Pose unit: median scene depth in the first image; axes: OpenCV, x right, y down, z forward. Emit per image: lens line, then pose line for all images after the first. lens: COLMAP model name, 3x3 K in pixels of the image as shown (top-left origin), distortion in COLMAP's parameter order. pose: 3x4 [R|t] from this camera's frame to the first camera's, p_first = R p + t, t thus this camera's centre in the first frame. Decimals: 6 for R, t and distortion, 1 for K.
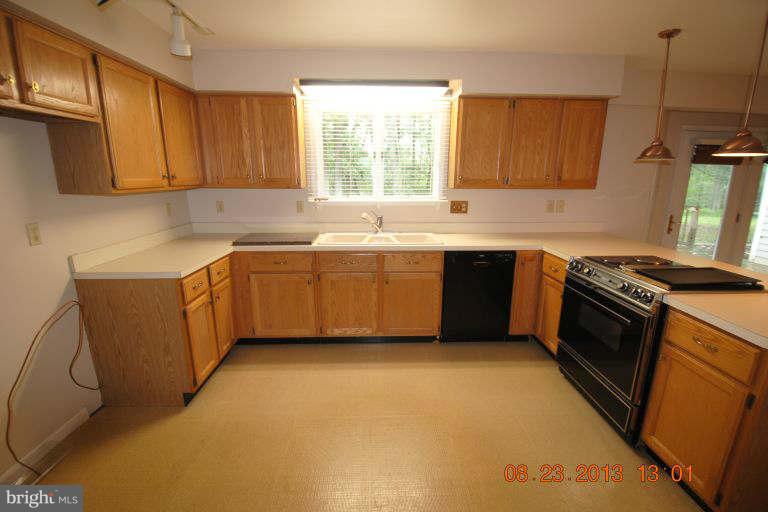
lens RADIAL K [[338.9, 0, 384.0], [0, 338.9, 256.0], [0, 0, 1]] dist [0.030826, -0.027050]
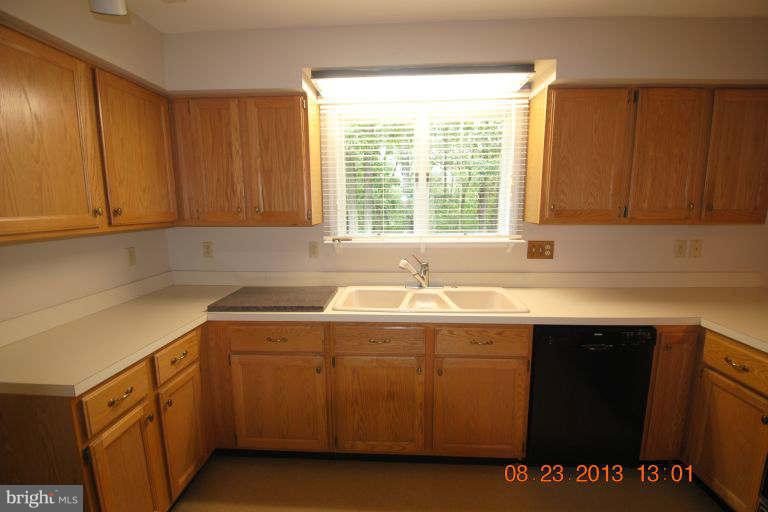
lens RADIAL K [[338.9, 0, 384.0], [0, 338.9, 256.0], [0, 0, 1]] dist [0.030826, -0.027050]
pose [[0.996284, 0.001726, -0.086114, -0.039925], [-0.008946, 0.996465, -0.083531, -0.083061], [0.085666, 0.083991, 0.992777, 0.340634]]
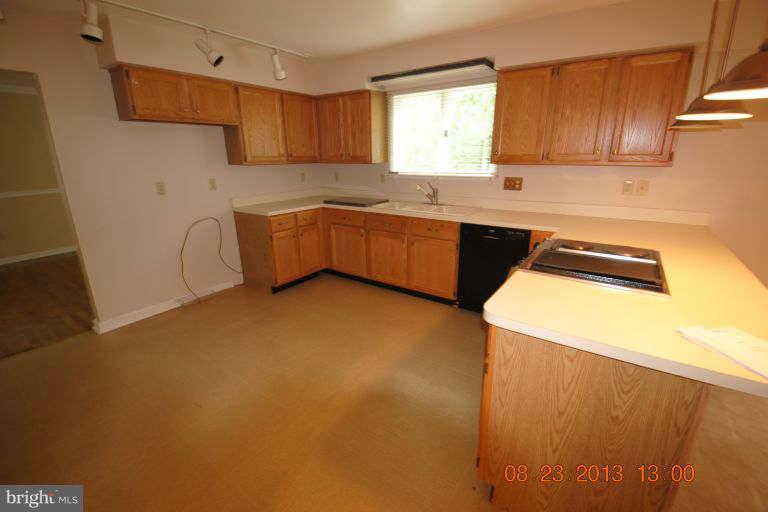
lens RADIAL K [[338.9, 0, 384.0], [0, 338.9, 256.0], [0, 0, 1]] dist [0.030826, -0.027050]
pose [[0.797127, 0.163211, -0.581335, 0.618926], [-0.127974, 0.986570, 0.101504, 0.011716], [0.590094, -0.006516, 0.807308, -0.018709]]
